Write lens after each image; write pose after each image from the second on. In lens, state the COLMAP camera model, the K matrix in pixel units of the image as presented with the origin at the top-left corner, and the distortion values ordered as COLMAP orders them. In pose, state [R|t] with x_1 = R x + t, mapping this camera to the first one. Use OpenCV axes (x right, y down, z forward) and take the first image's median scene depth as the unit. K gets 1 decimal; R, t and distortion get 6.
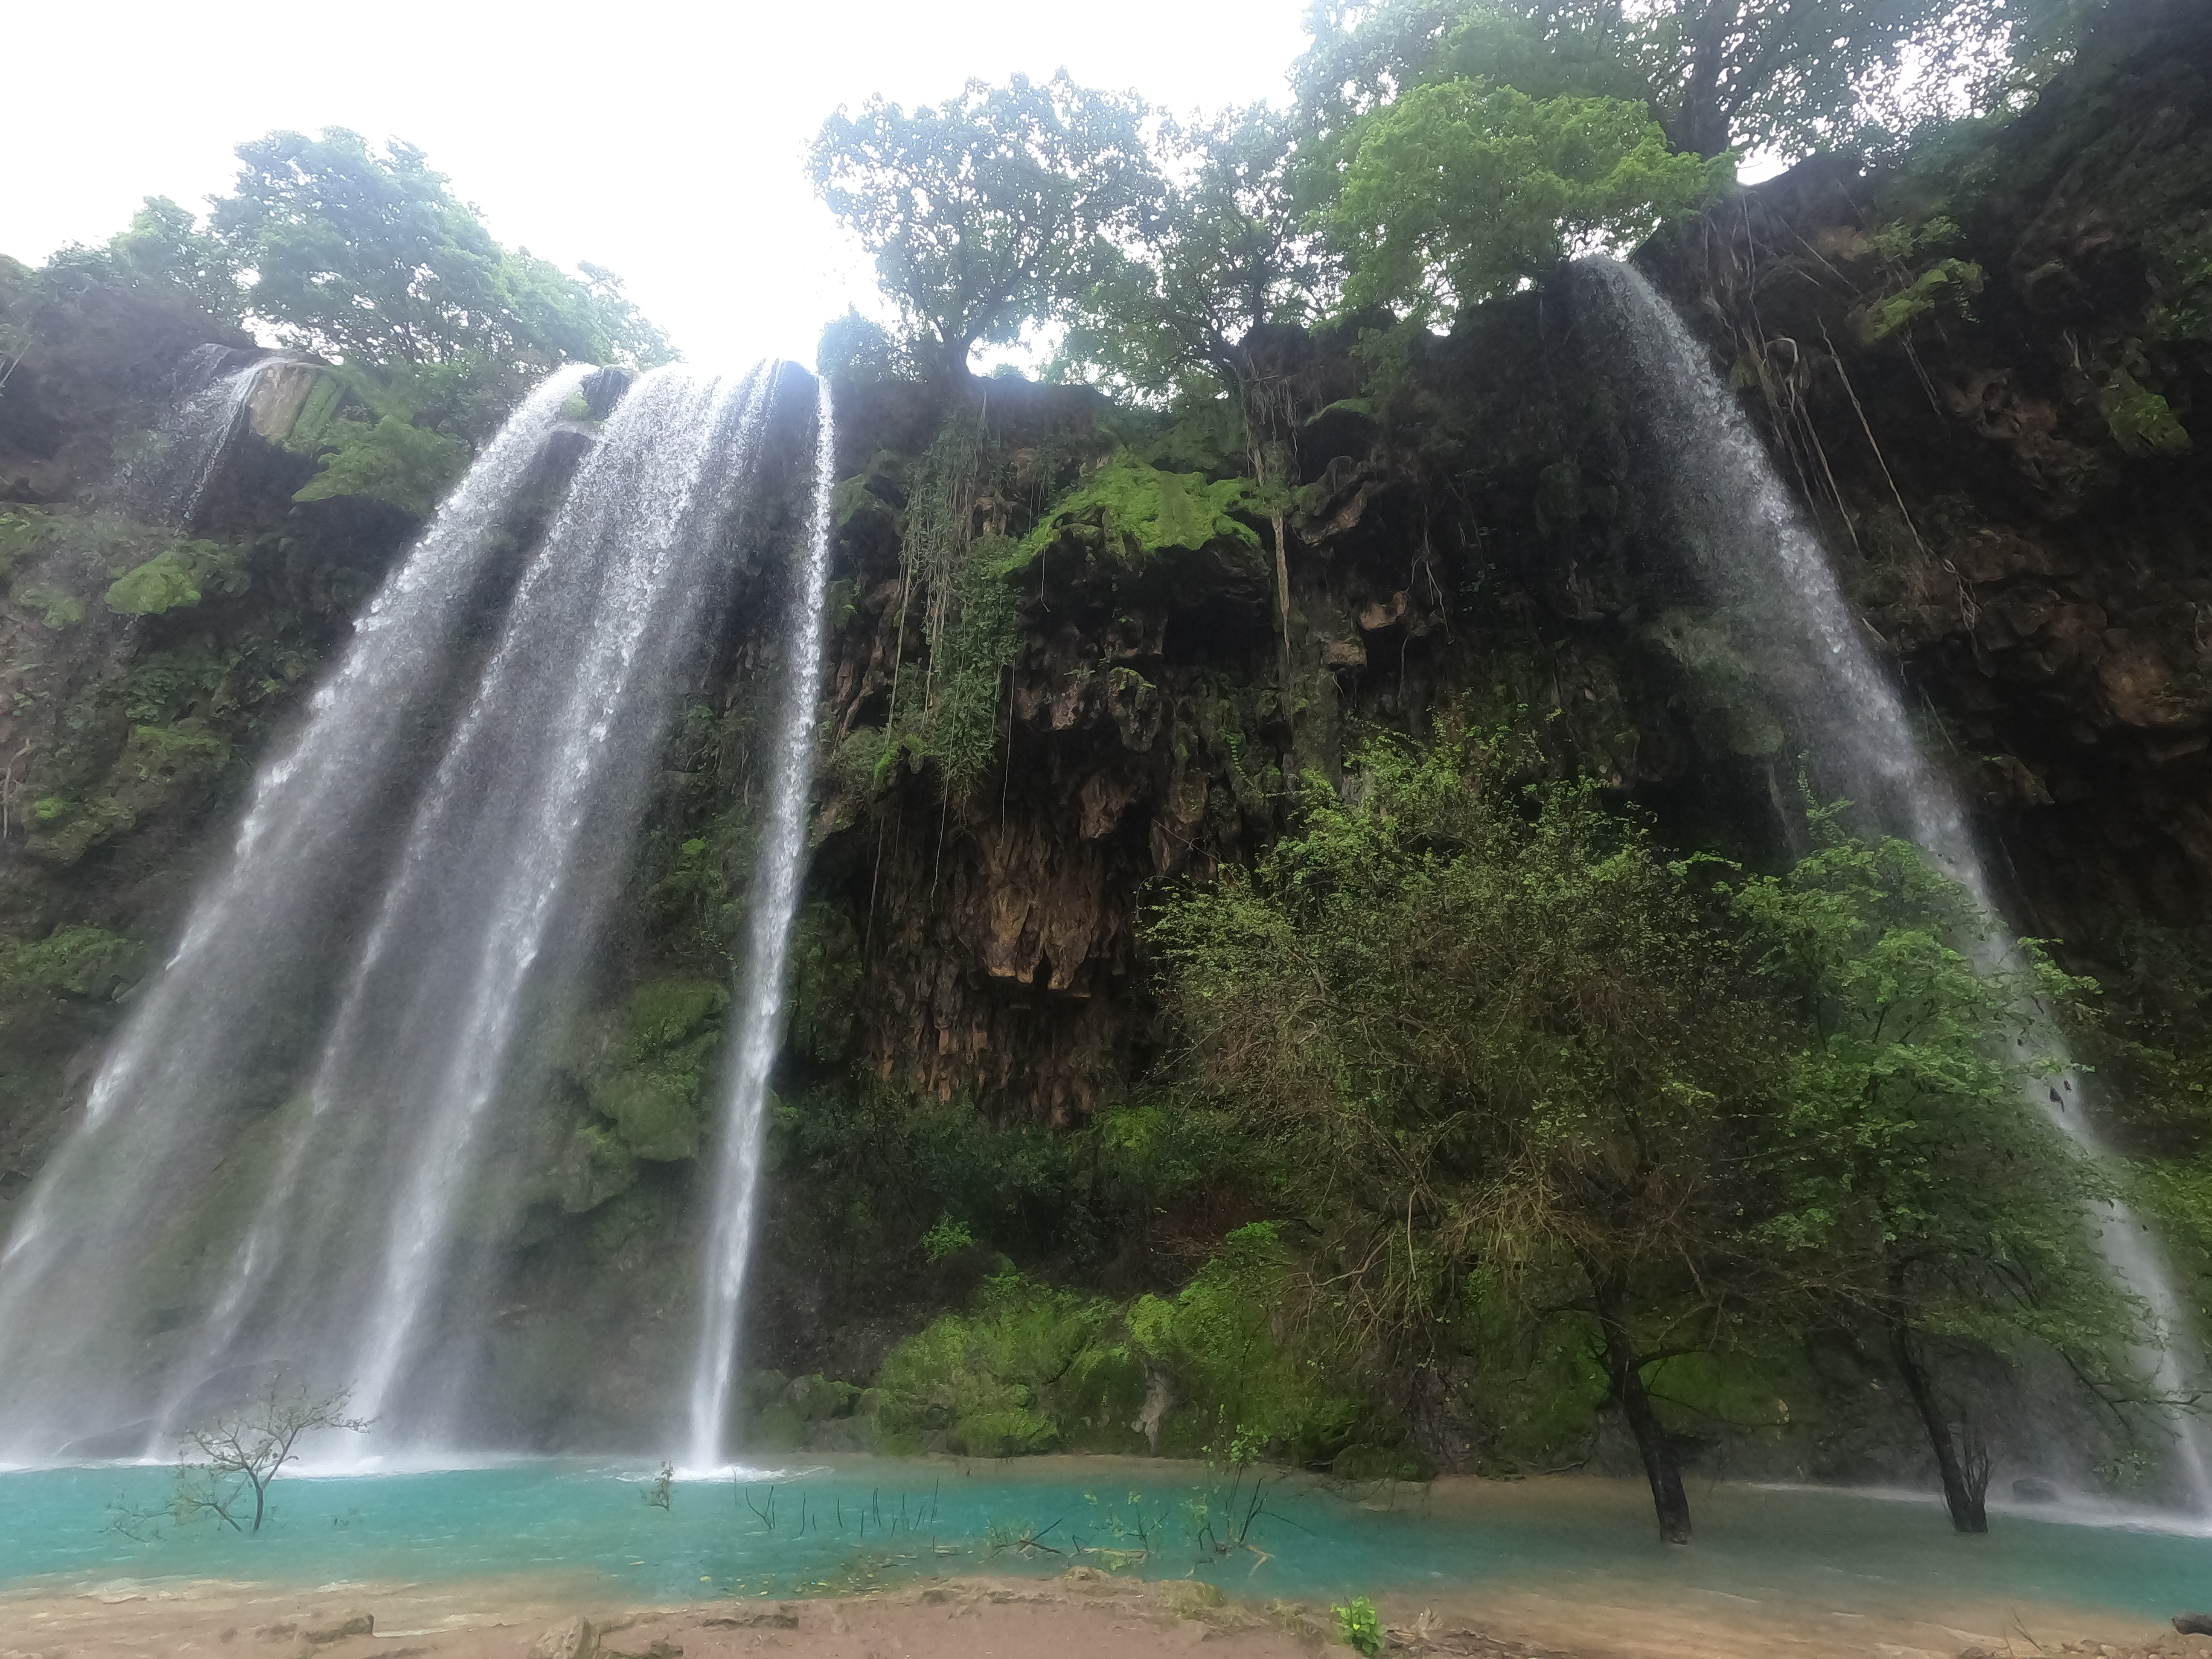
lens RADIAL K [[1032.9, 0, 1089.2], [0, 1032.9, 831.8], [0, 0, 1]] dist [-0.003505, 0.001069]
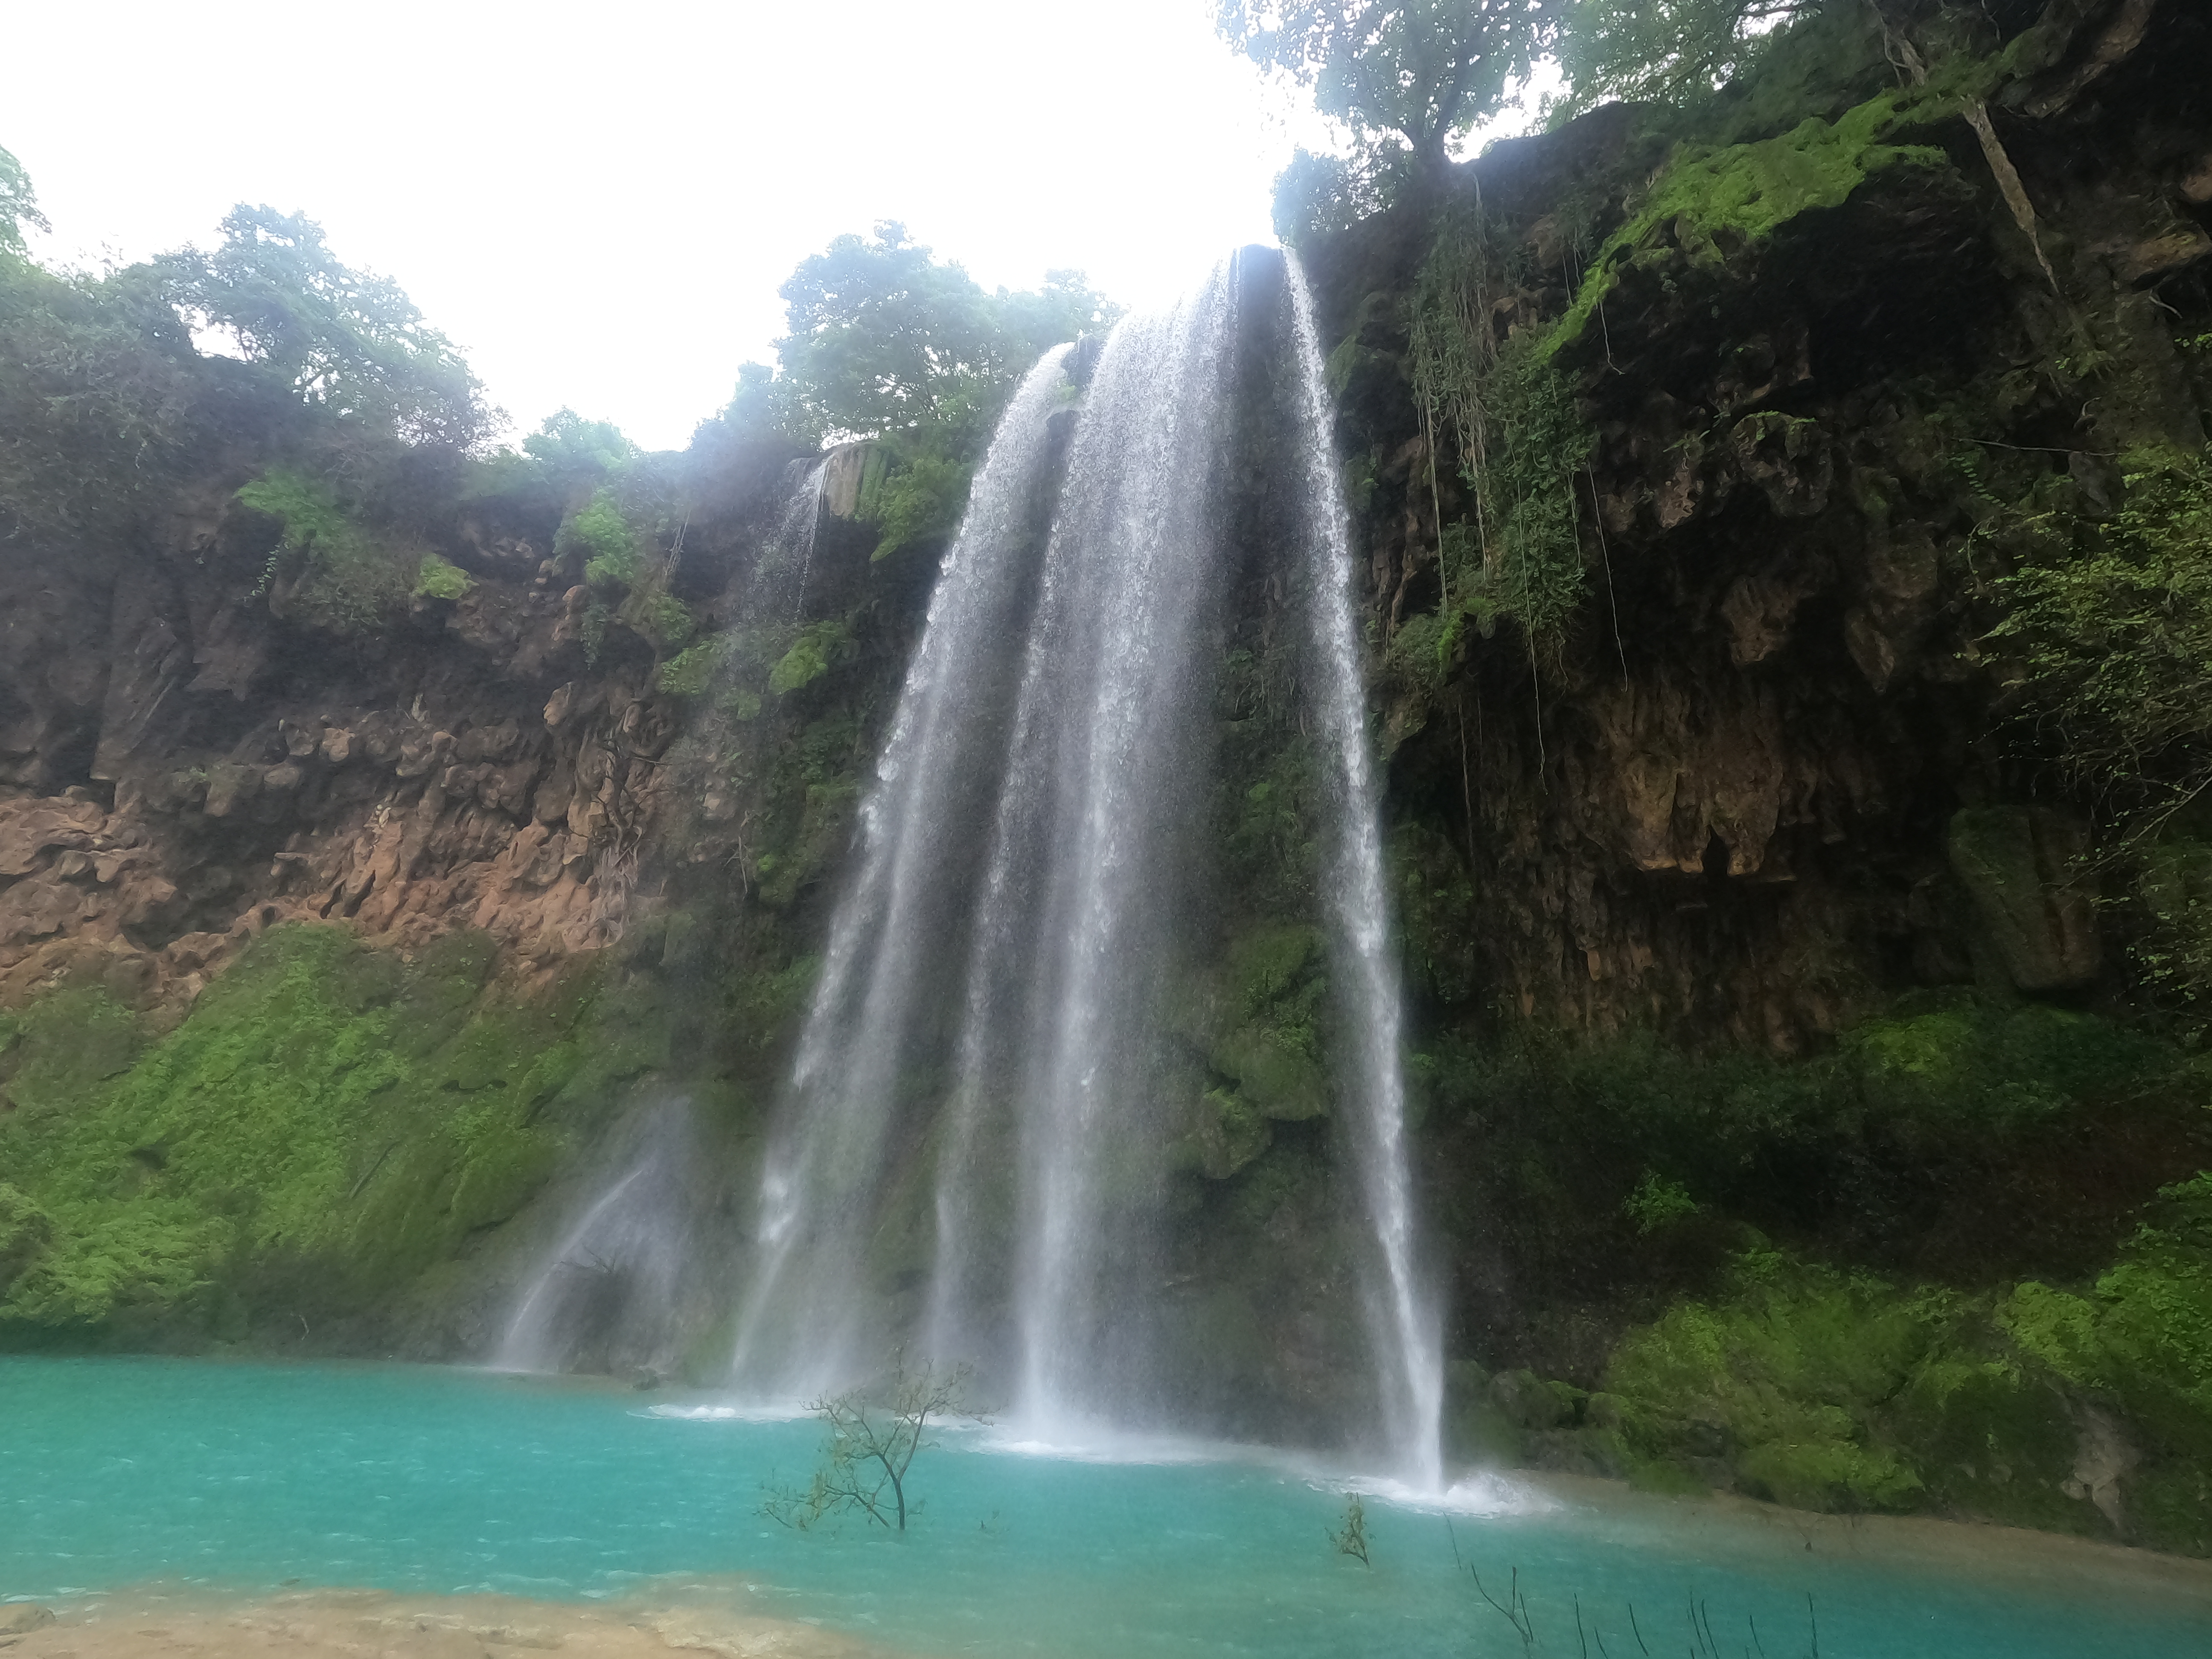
lens RADIAL K [[1032.9, 0, 1108.9], [0, 1032.9, 829.8], [0, 0, 1]] dist [-0.003505, 0.001069]
pose [[0.844665, -0.191114, -0.500016, -0.041711], [0.200098, 0.979107, -0.036210, 0.058945], [0.496489, -0.069467, 0.865259, 0.131107]]
